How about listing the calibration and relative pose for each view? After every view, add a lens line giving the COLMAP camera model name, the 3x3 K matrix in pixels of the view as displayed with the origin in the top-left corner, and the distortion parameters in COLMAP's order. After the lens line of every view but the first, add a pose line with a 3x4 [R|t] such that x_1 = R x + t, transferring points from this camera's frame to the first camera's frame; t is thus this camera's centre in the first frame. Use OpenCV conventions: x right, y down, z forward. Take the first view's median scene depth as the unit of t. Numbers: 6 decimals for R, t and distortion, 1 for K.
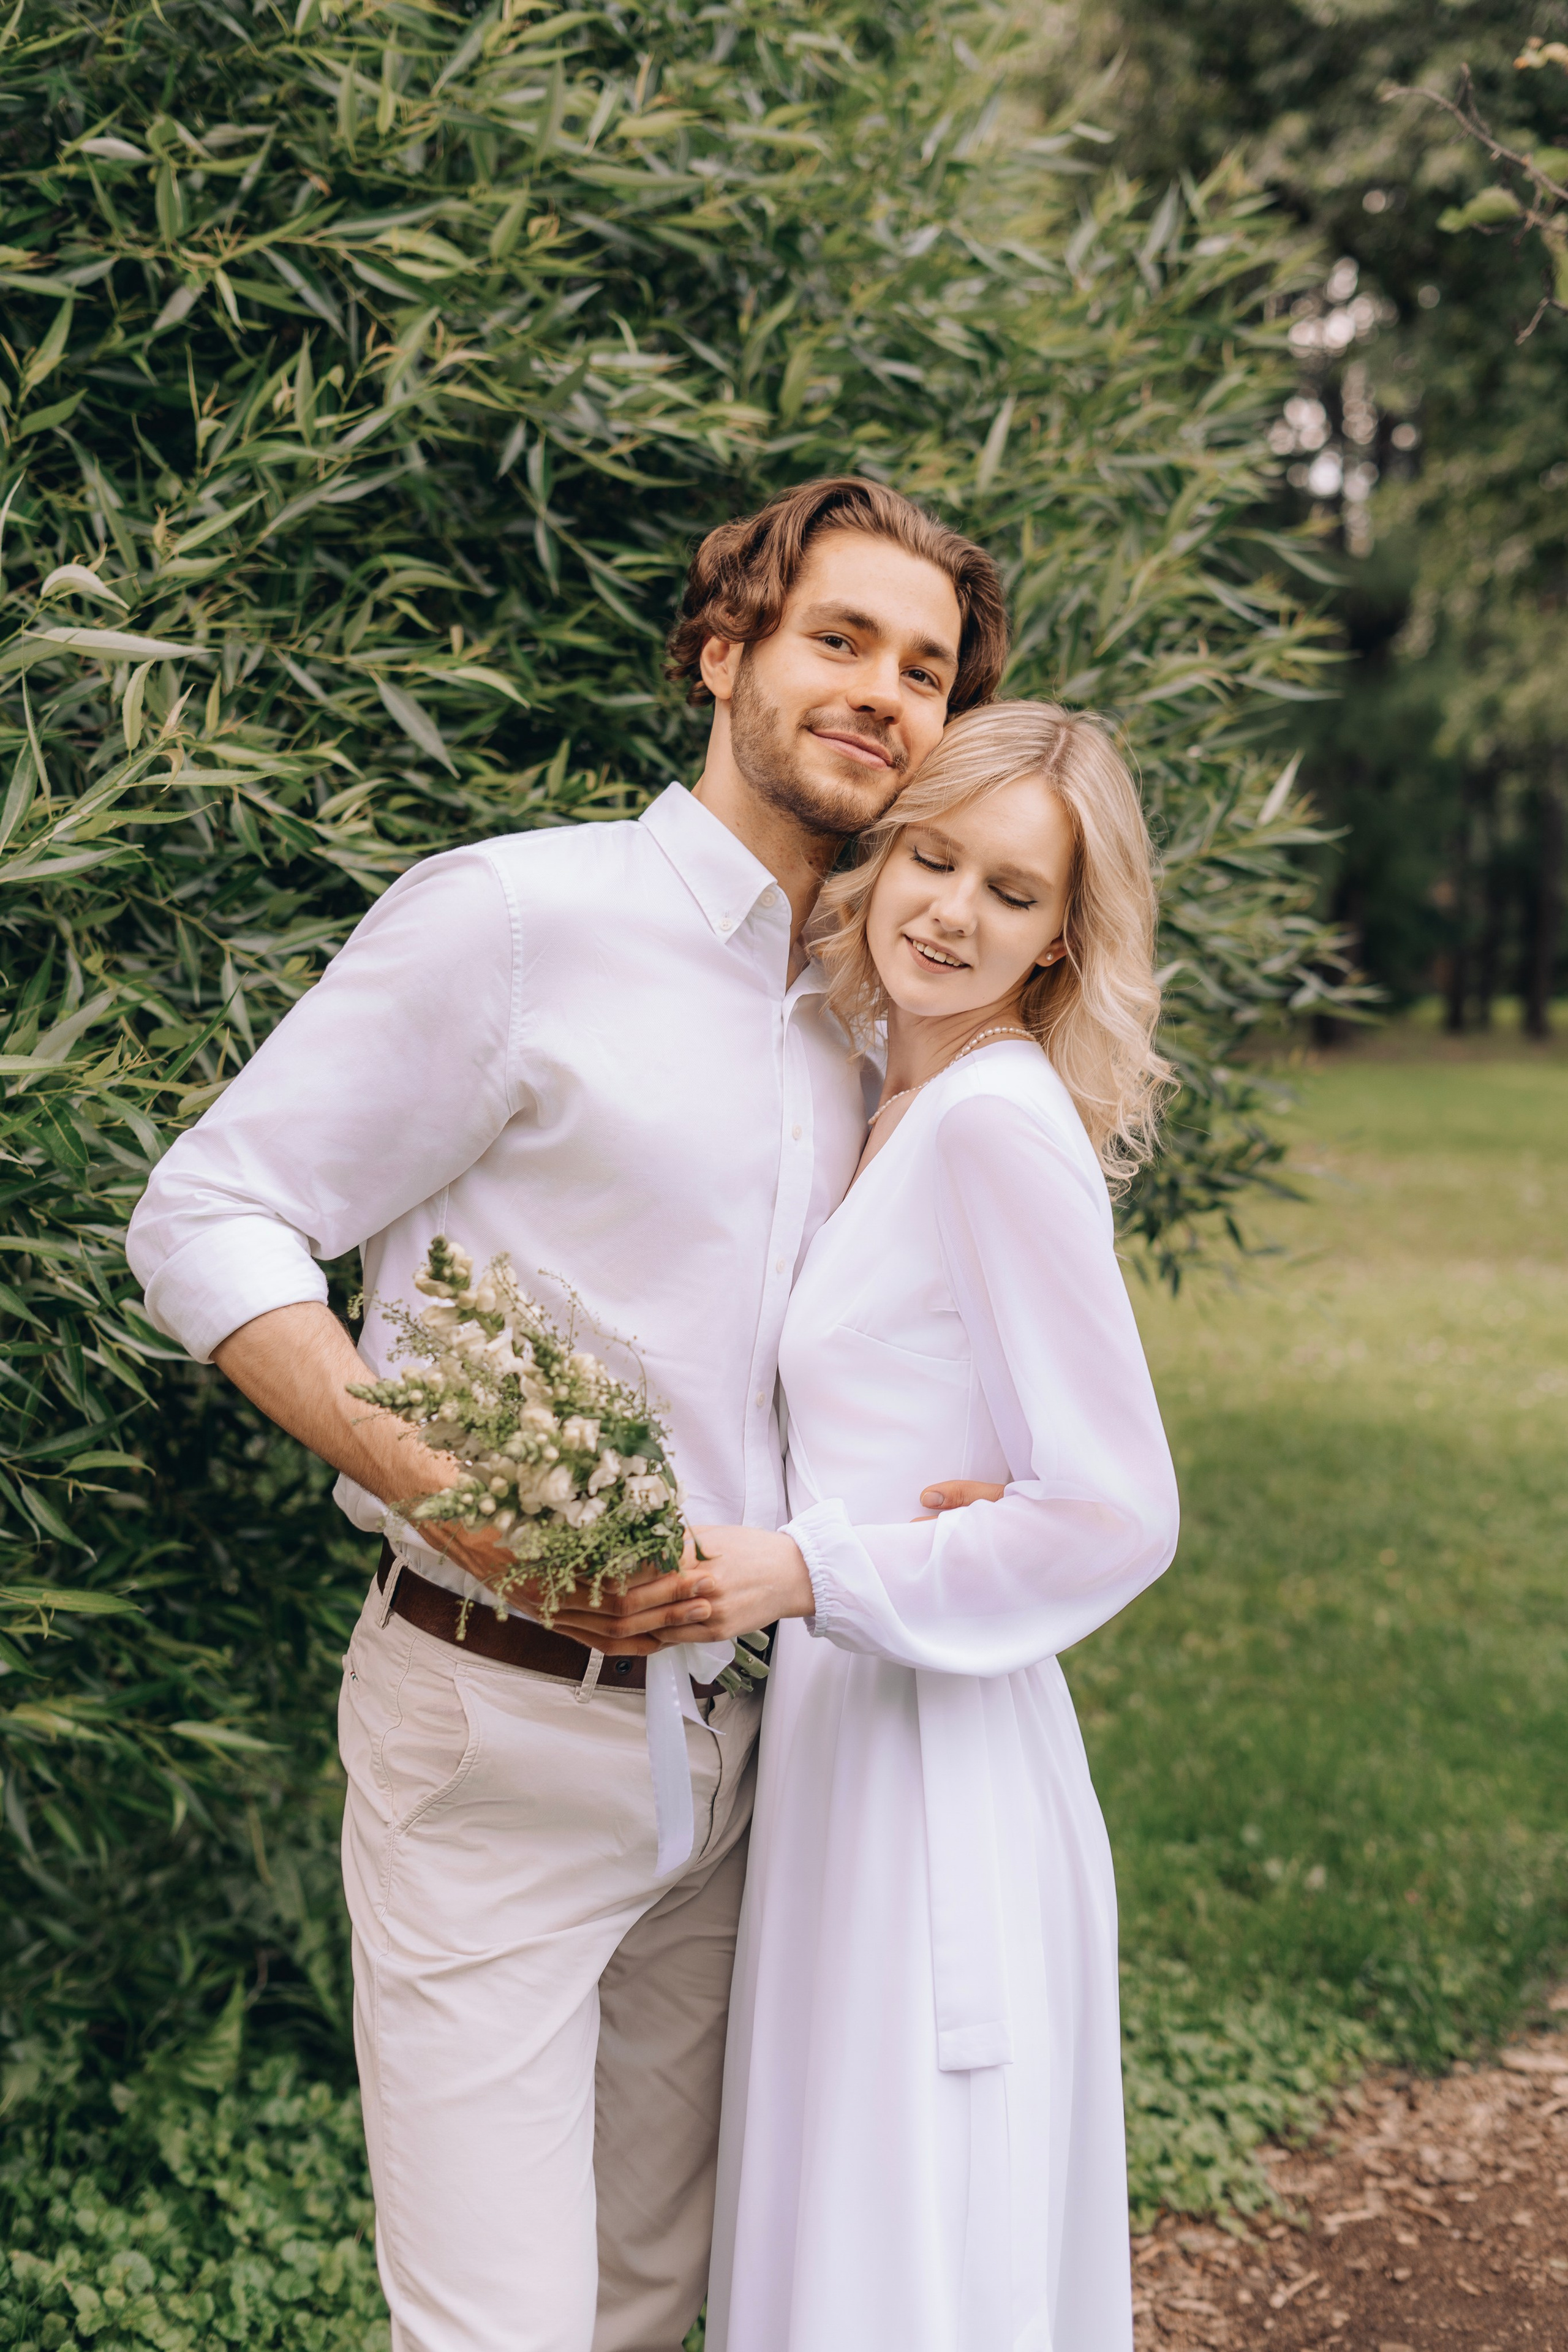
lens RADIAL K [[3560.2, 0, 891.2], [0, 3560.2, 1176.8], [0, 0, 1]] dist [-0.009415, 0.028834]
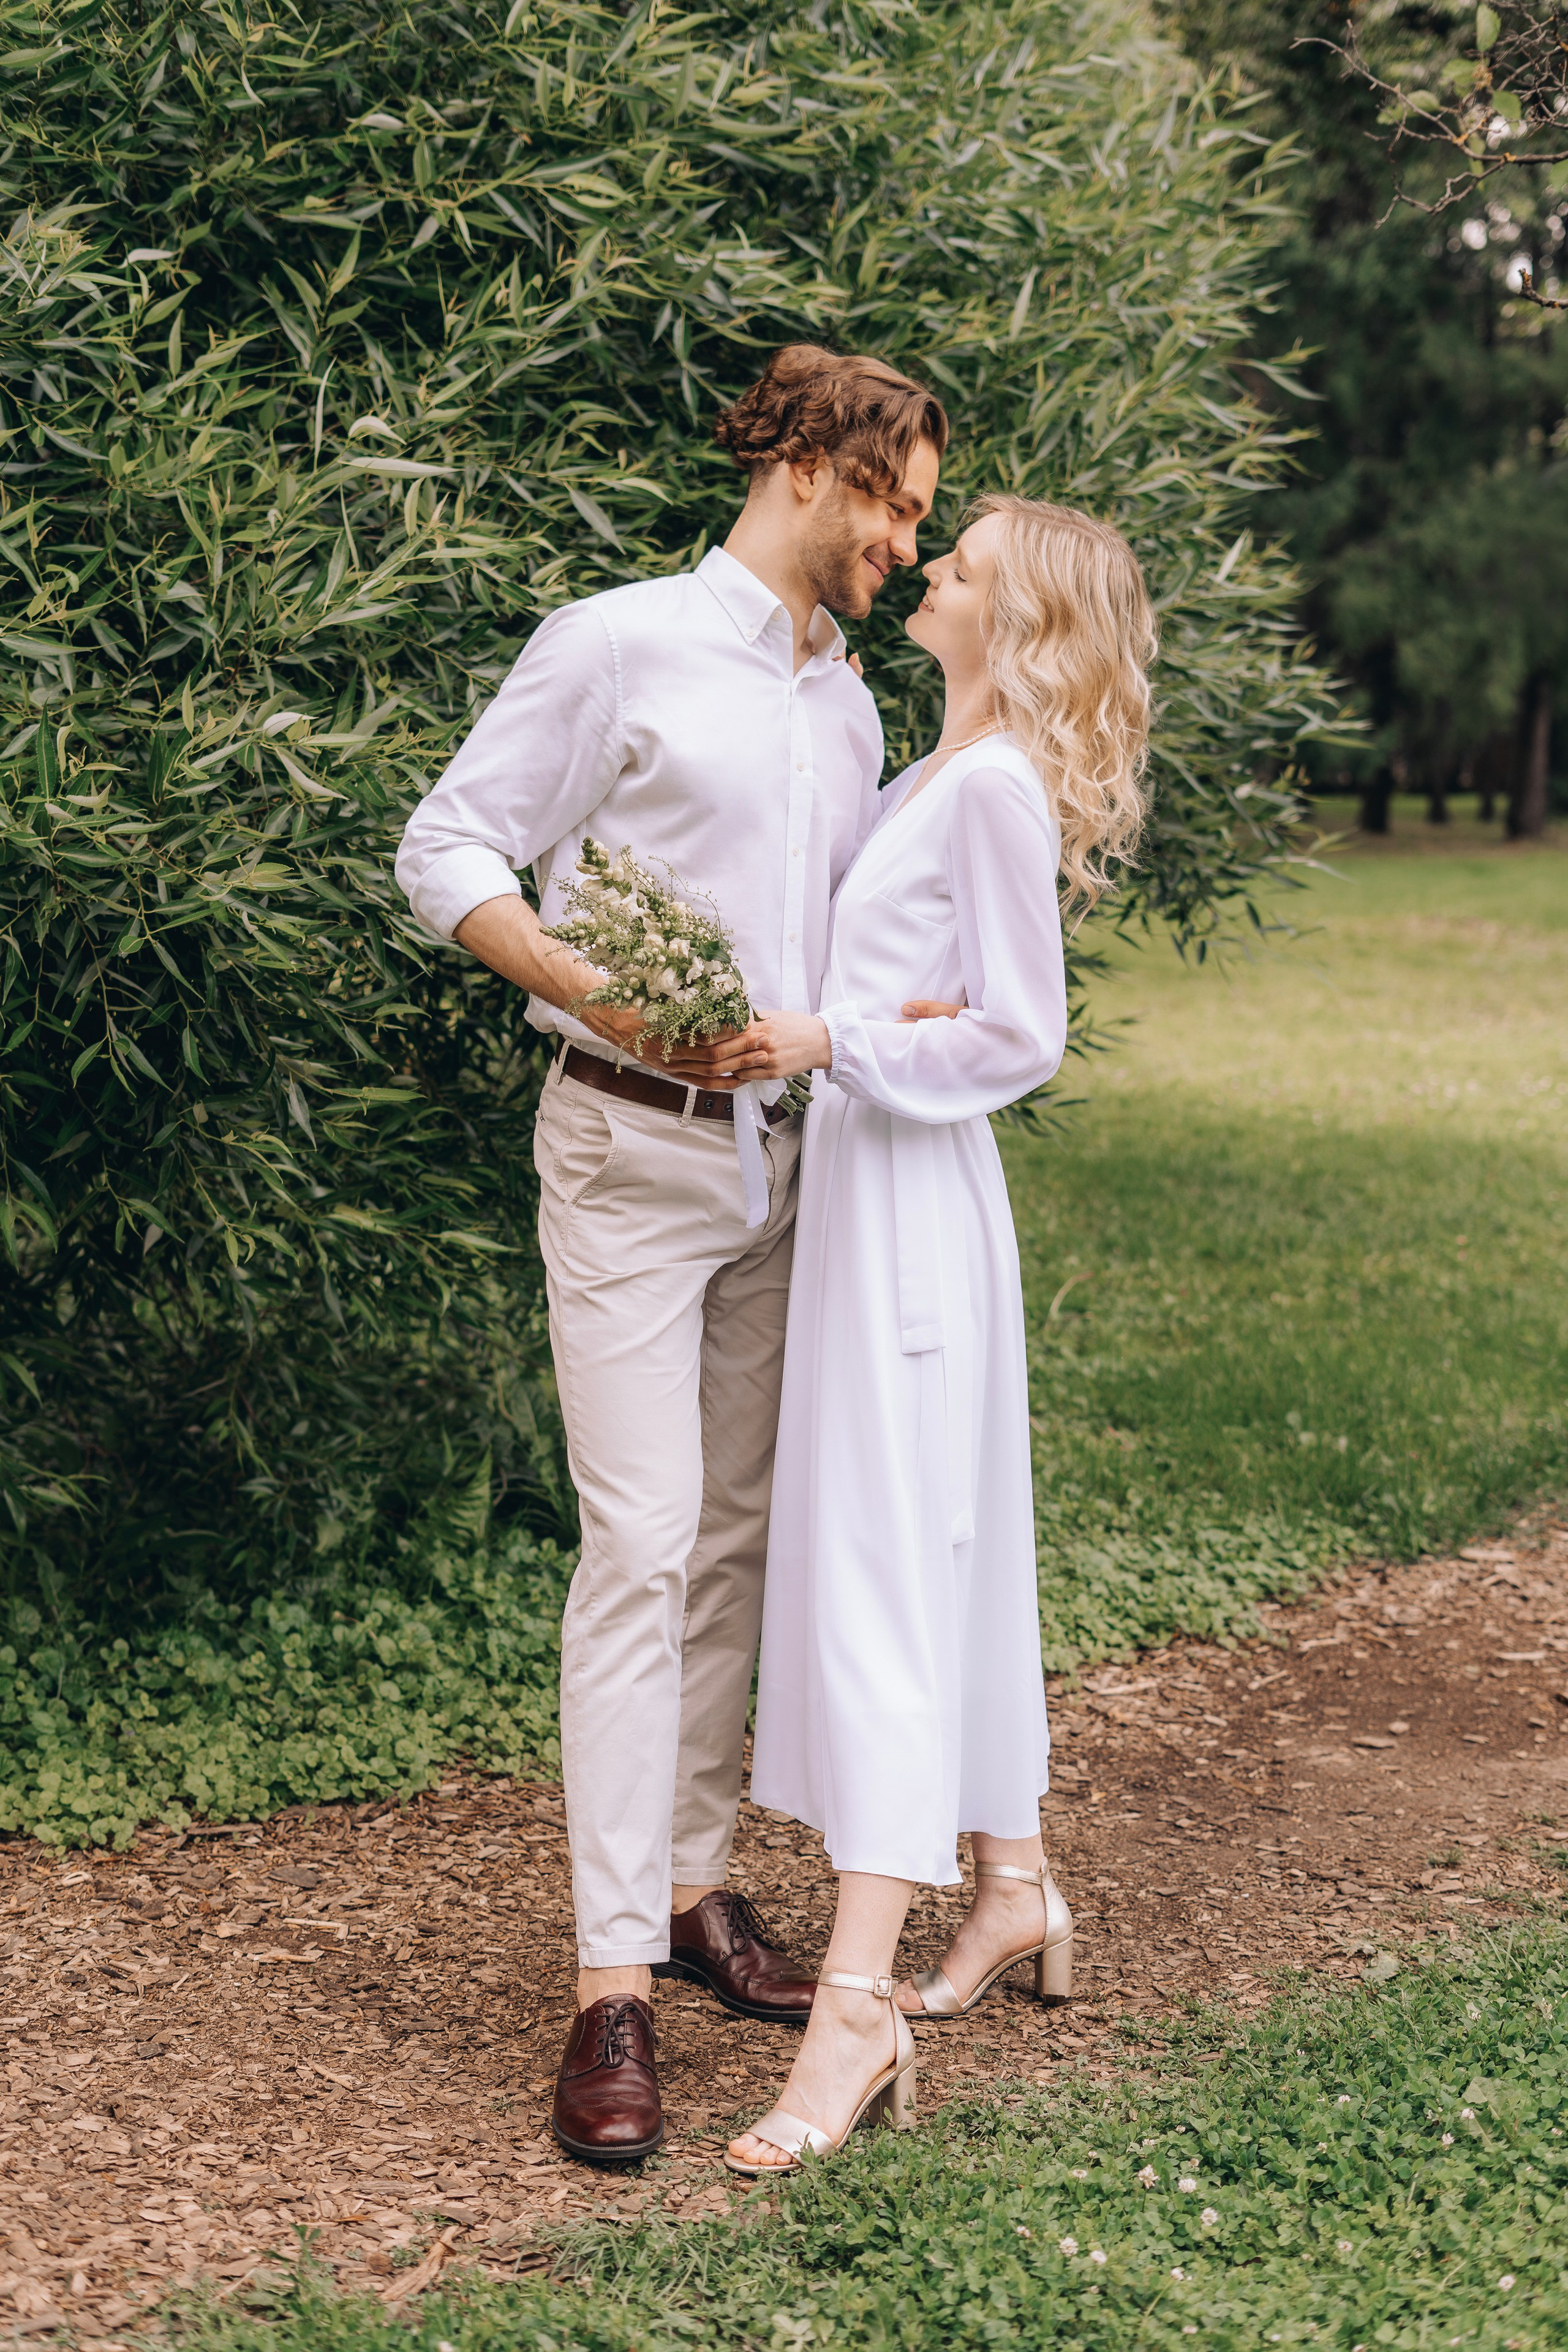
lens RADIAL K [[3560.2, 0, 891.2], [0, 3560.2, 1176.8], [0, 0, 1]] dist [-0.009415, 0.028834]
pose [[0.998022, -0.008846, -0.062237, 0.068602], [0.012096, 0.998571, 0.052050, 0.061422], [0.061687, -0.052700, 0.996703, -0.417616]]
